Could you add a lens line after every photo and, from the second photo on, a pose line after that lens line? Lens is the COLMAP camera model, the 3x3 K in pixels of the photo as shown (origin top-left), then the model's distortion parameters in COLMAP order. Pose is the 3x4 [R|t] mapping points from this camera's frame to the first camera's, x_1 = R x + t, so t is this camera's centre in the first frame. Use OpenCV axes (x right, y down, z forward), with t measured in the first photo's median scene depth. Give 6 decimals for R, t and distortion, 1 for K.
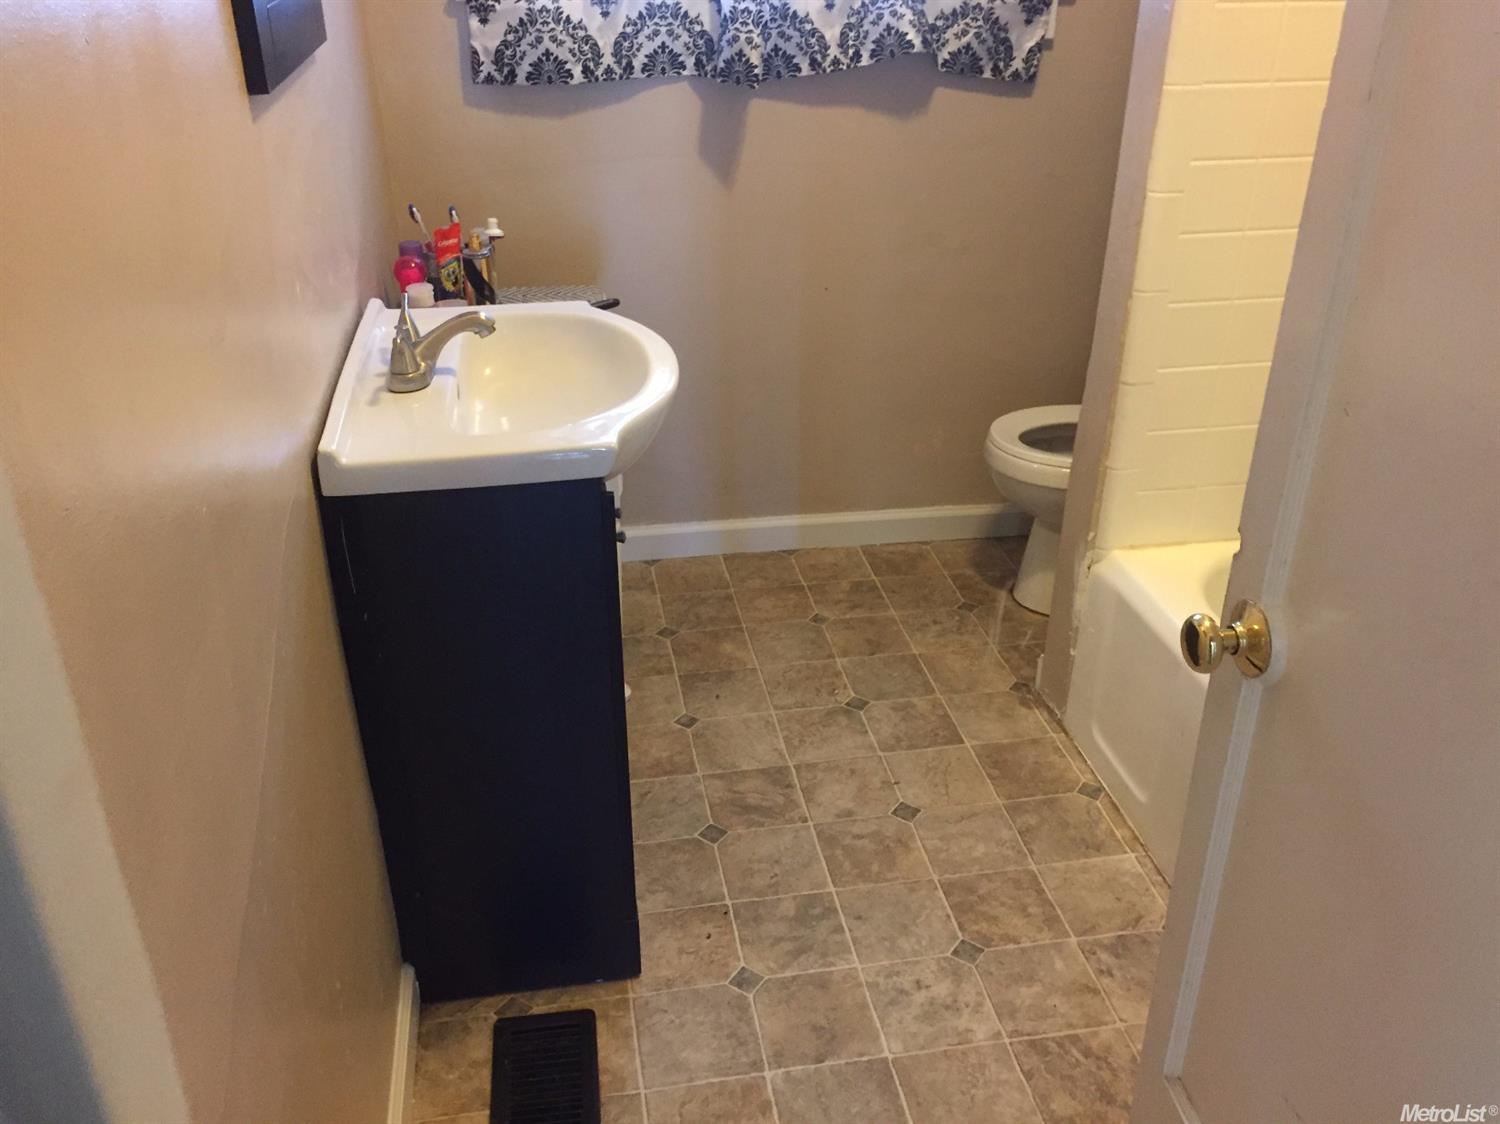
lens RADIAL K [[1294.3, 0, 750.0], [0, 1294.3, 562.0], [0, 0, 1]] dist [0.062275, 0.001310]
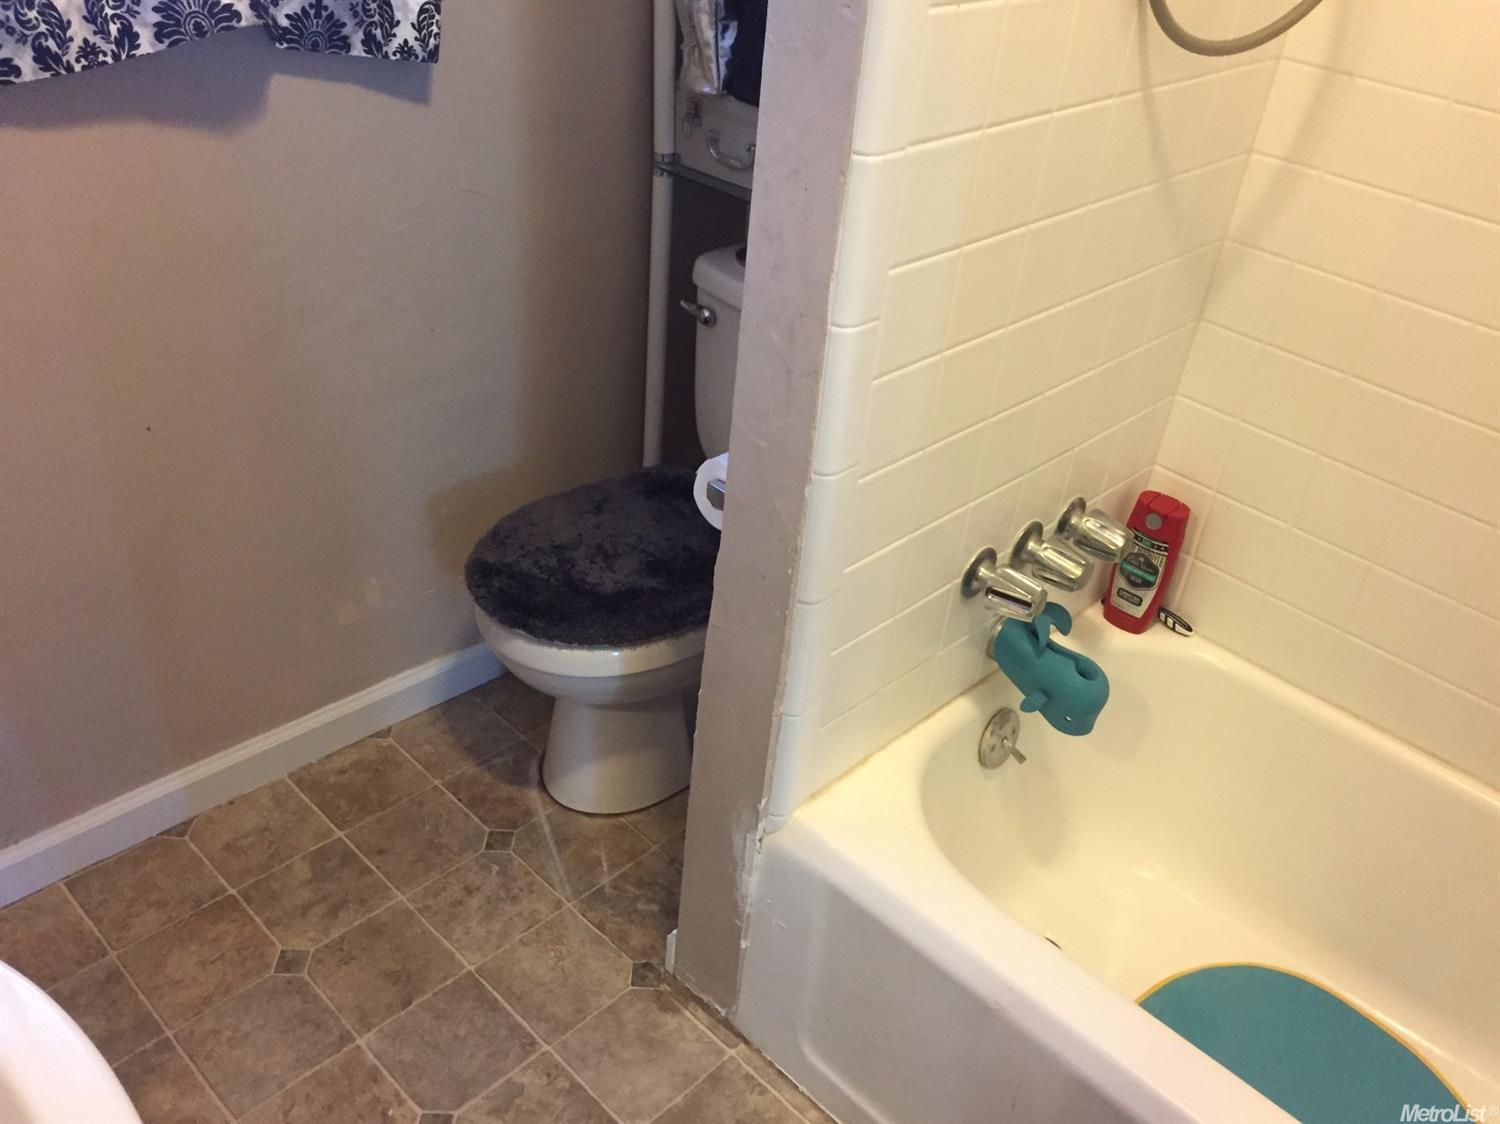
lens RADIAL K [[1247.2, 0, 750.0], [0, 1247.2, 562.0], [0, 0, 1]] dist [0.098316, -0.160902]
pose [[0.806542, -0.266639, 0.527630, -0.039795], [0.195107, 0.962558, 0.188187, -0.224221], [-0.558053, -0.048836, 0.828367, 0.417285]]
